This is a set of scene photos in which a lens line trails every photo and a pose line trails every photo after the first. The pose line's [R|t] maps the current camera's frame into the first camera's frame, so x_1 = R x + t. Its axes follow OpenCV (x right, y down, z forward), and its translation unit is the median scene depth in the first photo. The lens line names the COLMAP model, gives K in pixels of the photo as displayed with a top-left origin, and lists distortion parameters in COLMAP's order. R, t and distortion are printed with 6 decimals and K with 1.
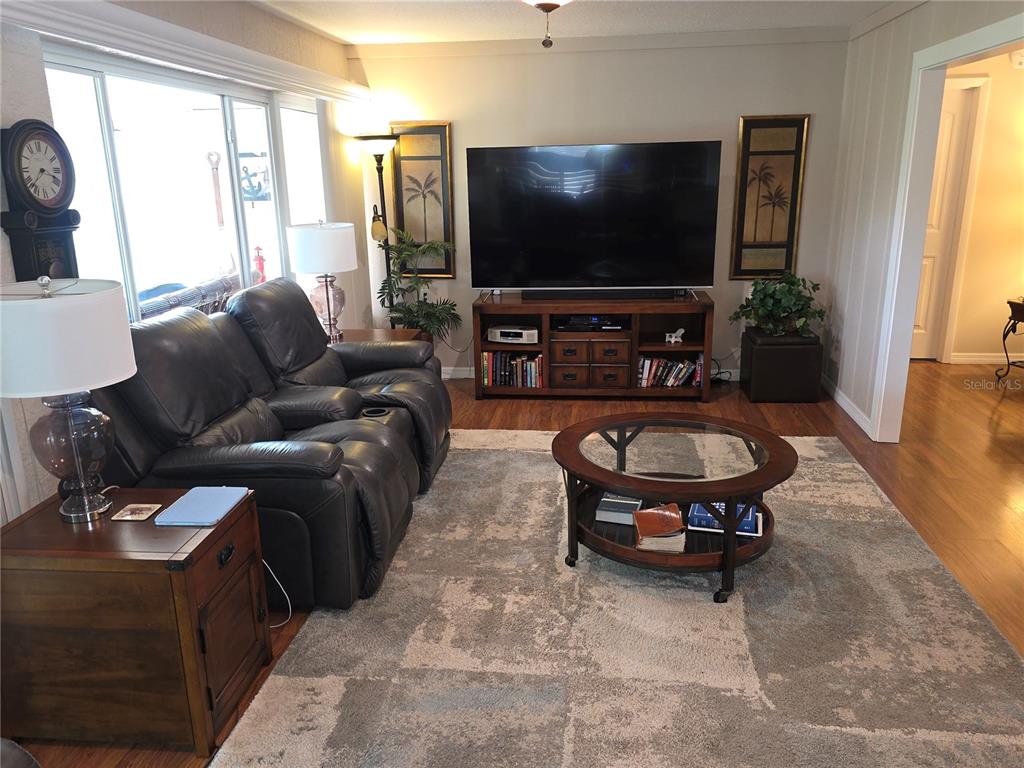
lens RADIAL K [[773.0, 0, 512.4], [0, 773.0, 386.3], [0, 0, 1]] dist [0.038026, -0.039162]
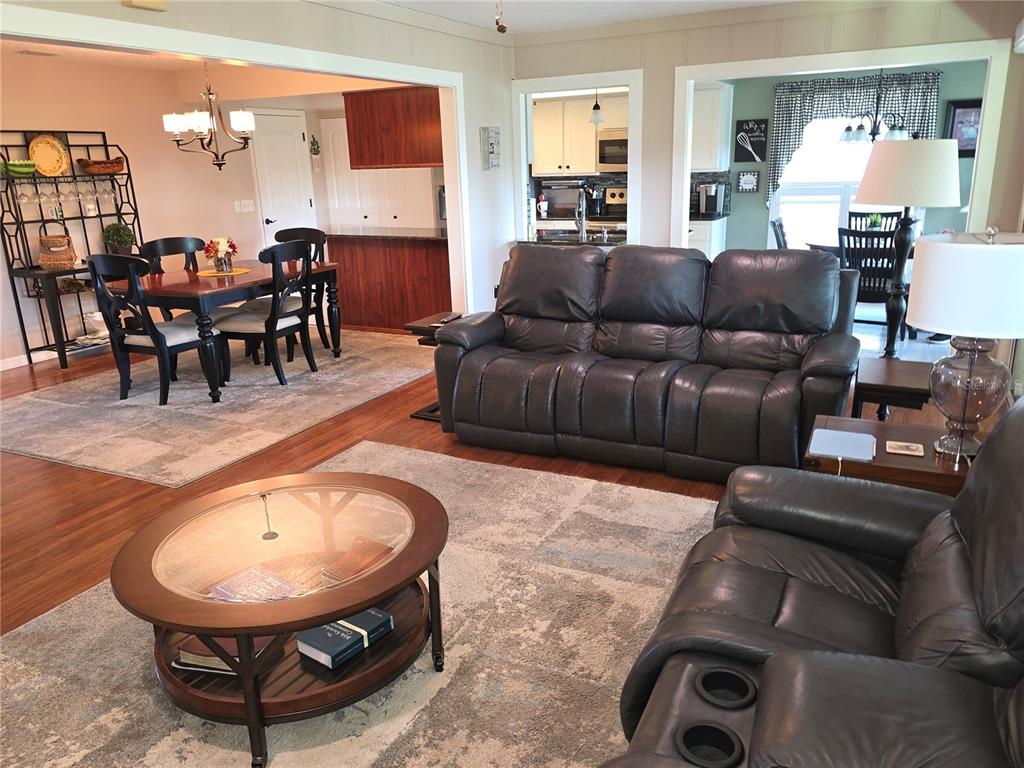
lens RADIAL K [[773.0, 0, 516.4], [0, 773.0, 391.7], [0, 0, 1]] dist [0.038026, -0.039162]
pose [[-0.943846, -0.054438, 0.325870, -0.262544], [0.130240, 0.845153, 0.518415, -0.436603], [-0.303631, 0.531745, -0.790604, 1.612398]]
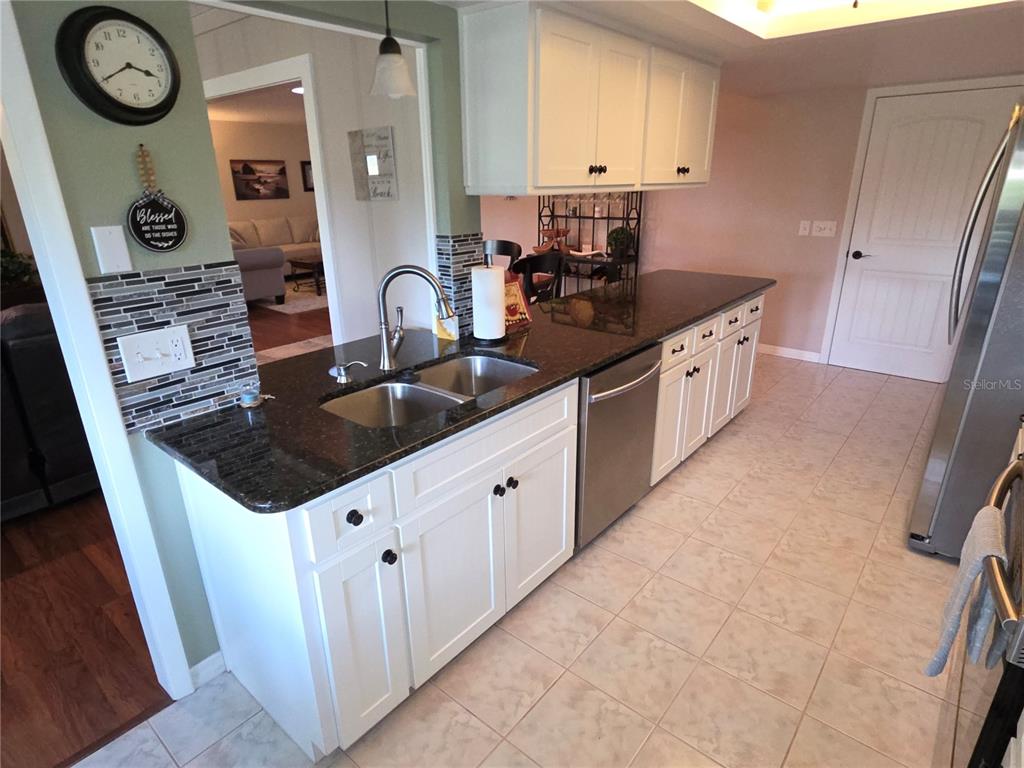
lens RADIAL K [[570.3, 0, 512.9], [0, 570.3, 379.4], [0, 0, 1]] dist [-0.004994, 0.000243]
pose [[0.545443, -0.274480, 0.791930, -0.179660], [0.234095, 0.957145, 0.170510, 0.313795], [-0.804793, 0.092383, 0.586322, -1.065562]]
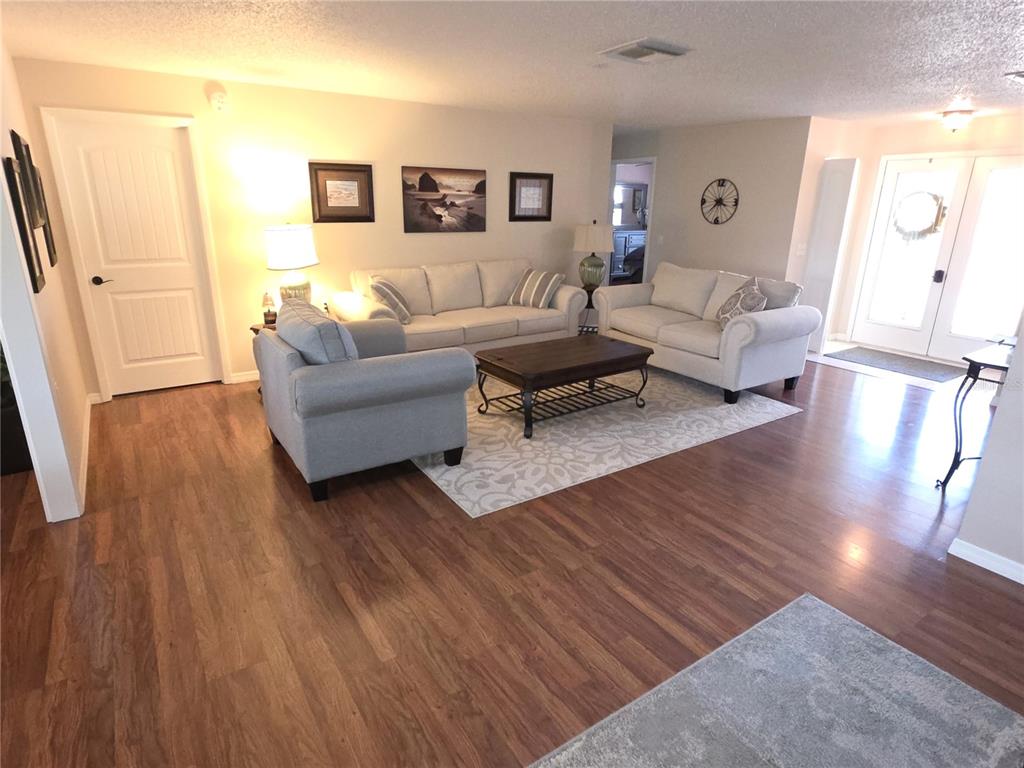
lens RADIAL K [[570.3, 0, 512.3], [0, 570.3, 377.2], [0, 0, 1]] dist [-0.004994, 0.000243]
pose [[0.757658, -0.170250, 0.630055, 0.779084], [0.150479, 0.984936, 0.085190, -0.102956], [-0.635067, 0.030265, 0.771864, 0.283660]]
